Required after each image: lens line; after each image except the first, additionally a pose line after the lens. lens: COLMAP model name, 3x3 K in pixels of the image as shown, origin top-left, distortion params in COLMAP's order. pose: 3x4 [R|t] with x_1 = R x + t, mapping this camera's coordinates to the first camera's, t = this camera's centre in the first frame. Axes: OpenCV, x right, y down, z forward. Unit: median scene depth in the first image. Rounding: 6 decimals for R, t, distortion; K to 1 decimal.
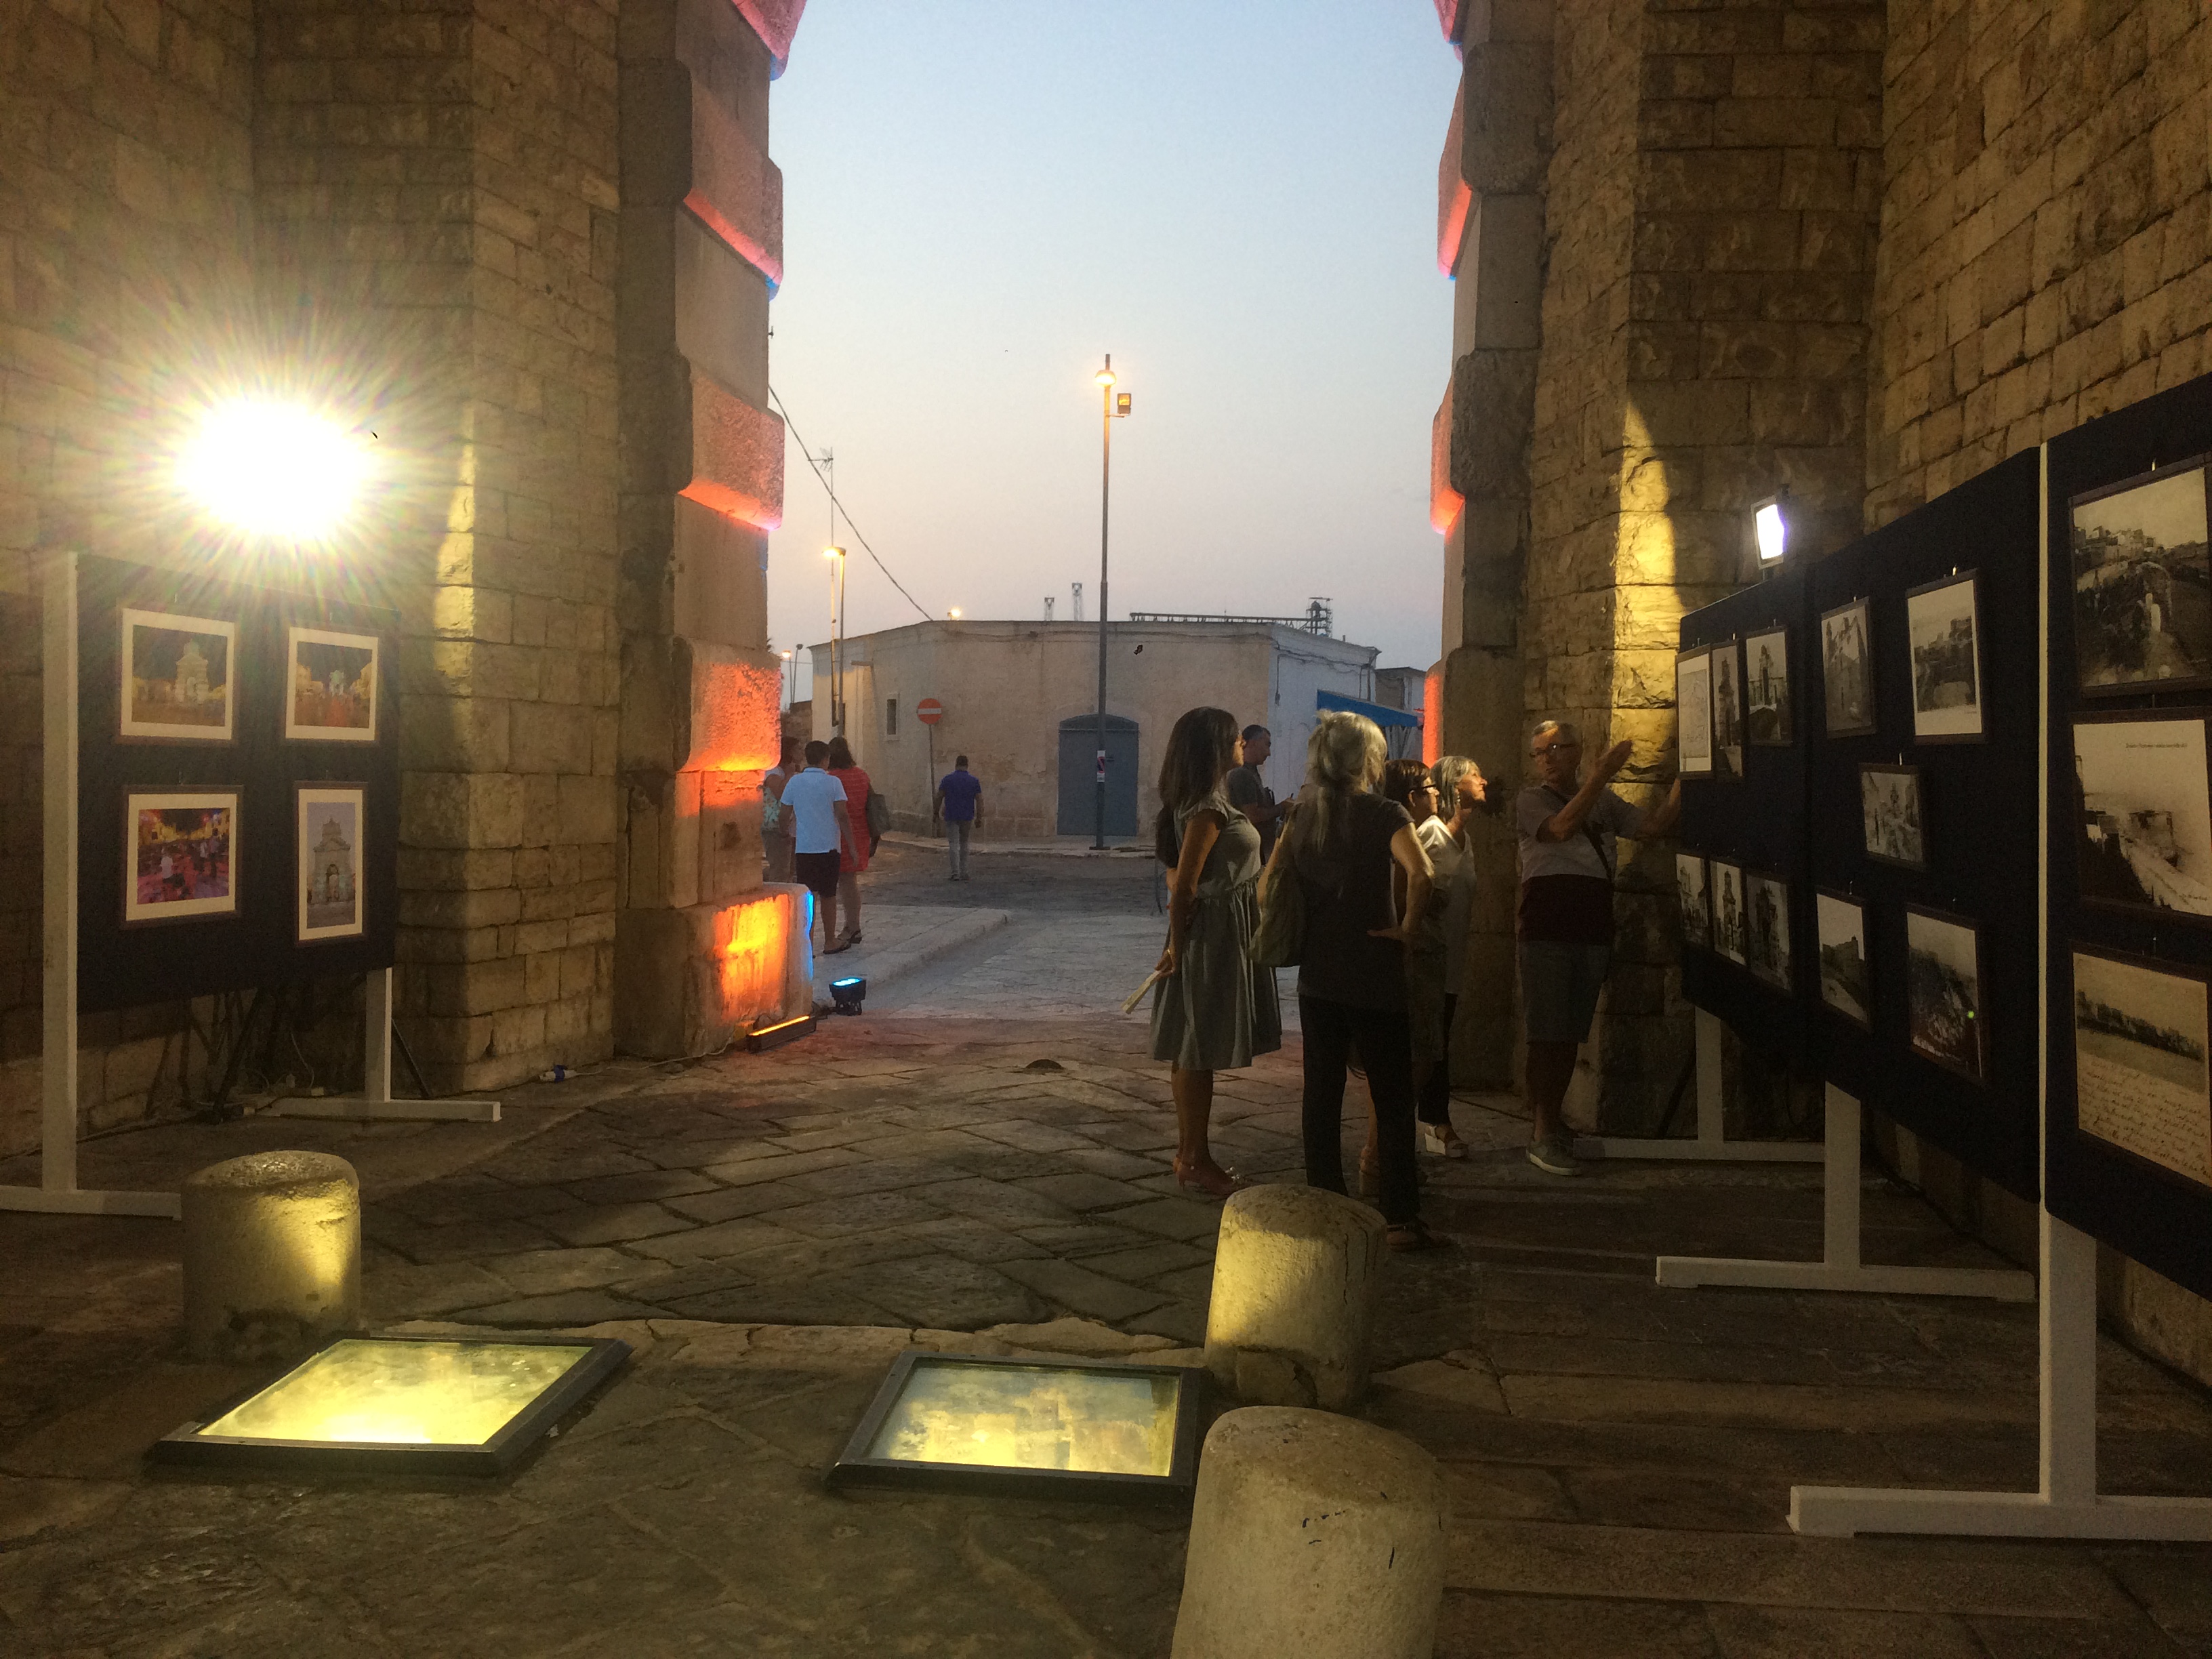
lens RADIAL K [[1878.4, 0, 1106.2], [0, 1878.4, 833.9], [0, 0, 1]] dist [0.126160, -0.185533]
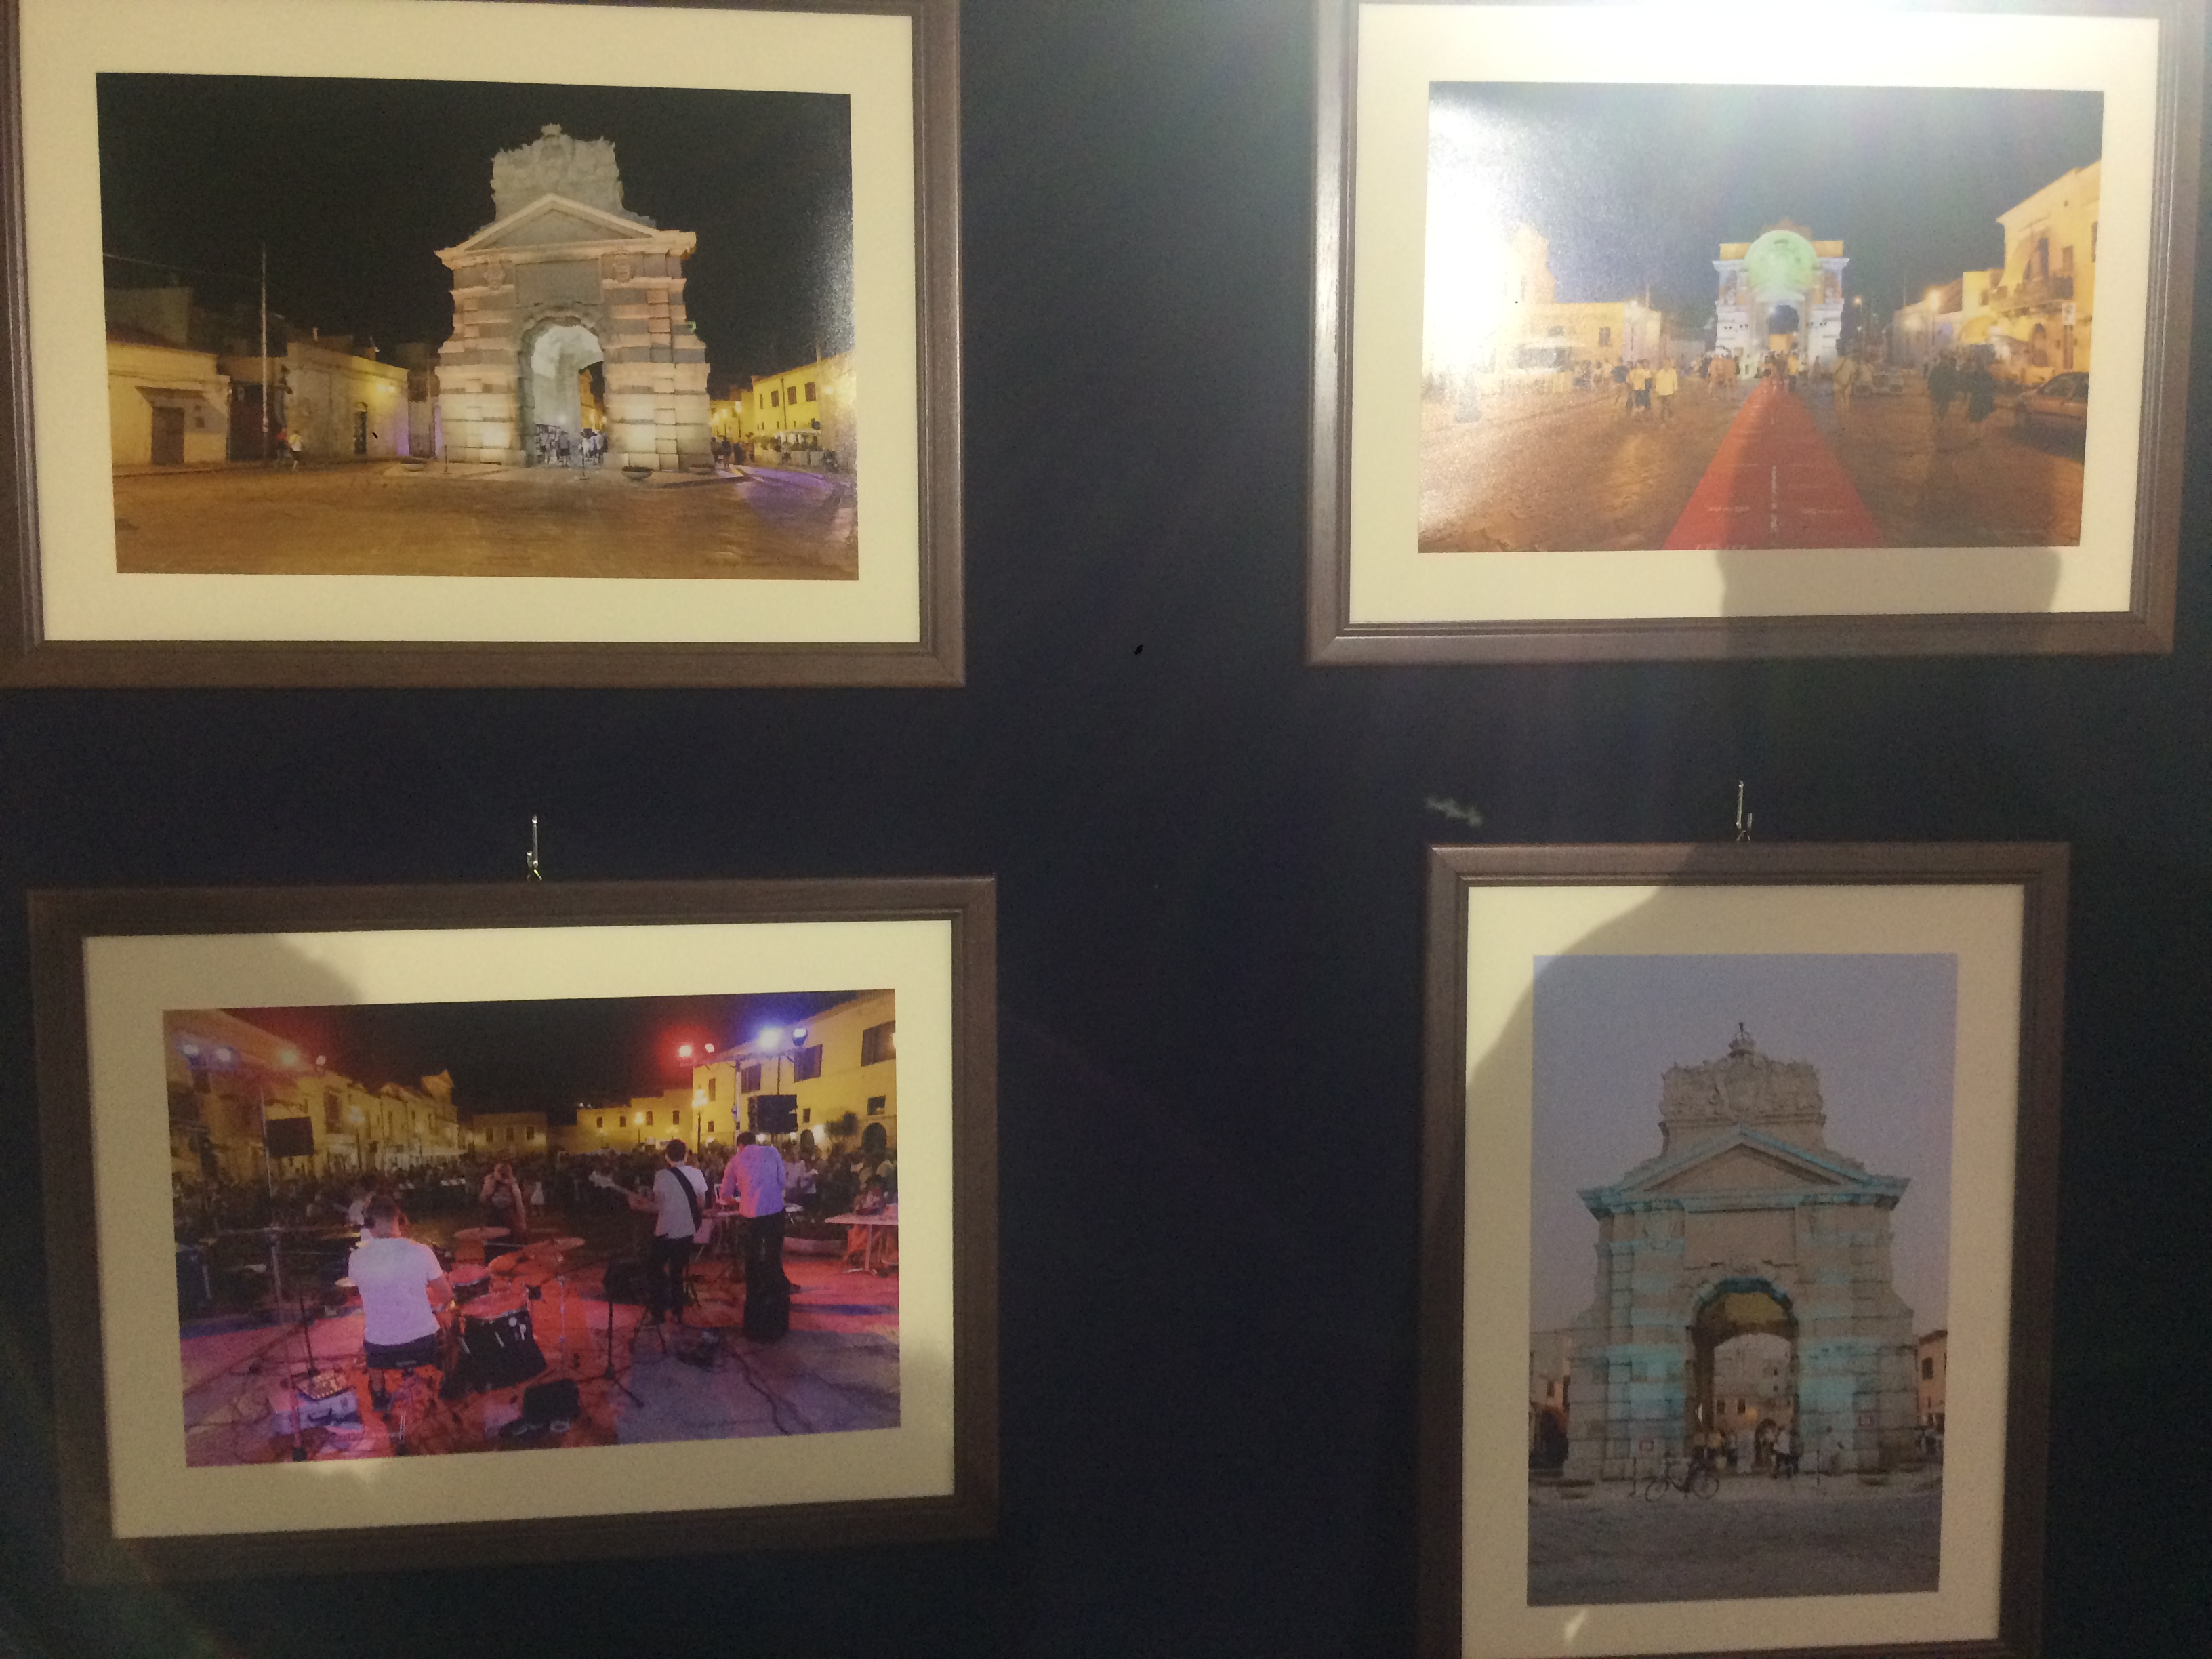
lens RADIAL K [[1878.4, 0, 1091.3], [0, 1878.4, 826.6], [0, 0, 1]] dist [0.126160, -0.185533]
pose [[0.277001, 0.060034, -0.958992, -0.215596], [-0.018901, 0.998194, 0.057028, -0.034000], [0.960684, 0.002329, 0.277635, 0.780708]]
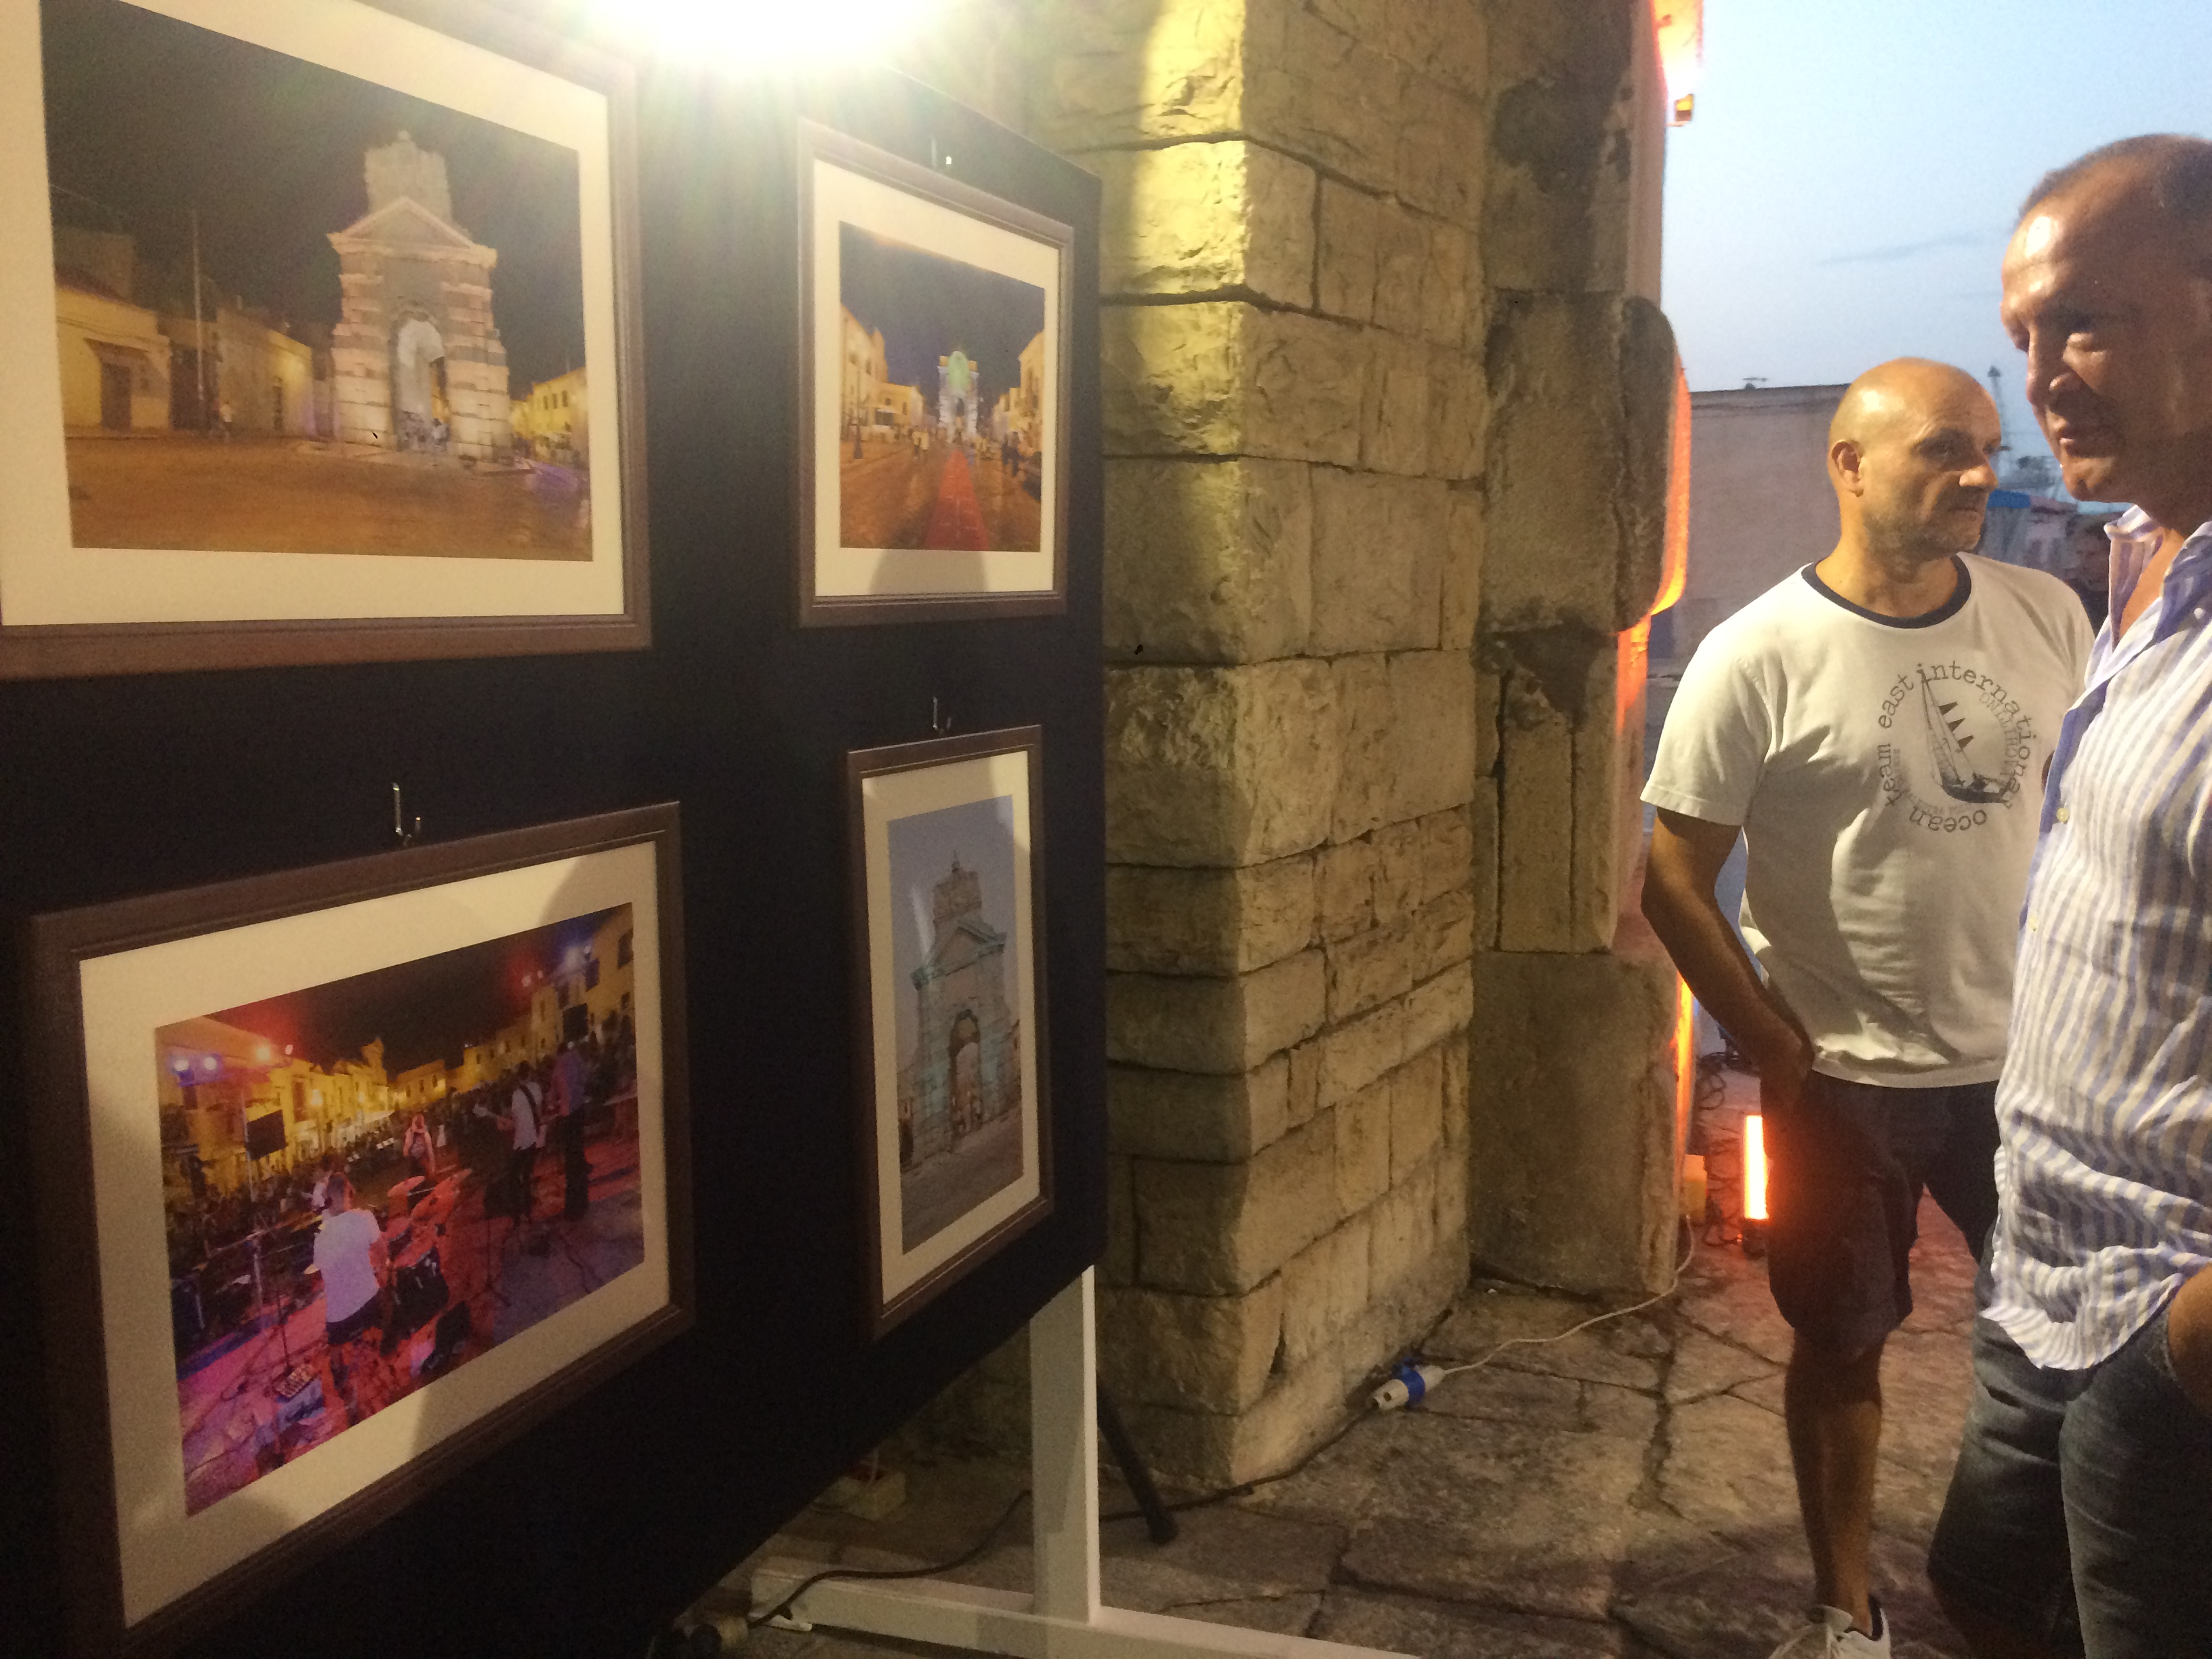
lens RADIAL K [[1878.4, 0, 1099.7], [0, 1878.4, 830.6], [0, 0, 1]] dist [0.126160, -0.185533]
pose [[0.978037, -0.007136, -0.208308, -0.284364], [0.026858, 0.995396, 0.092005, -0.034609], [0.206692, -0.095579, 0.973726, 0.633285]]
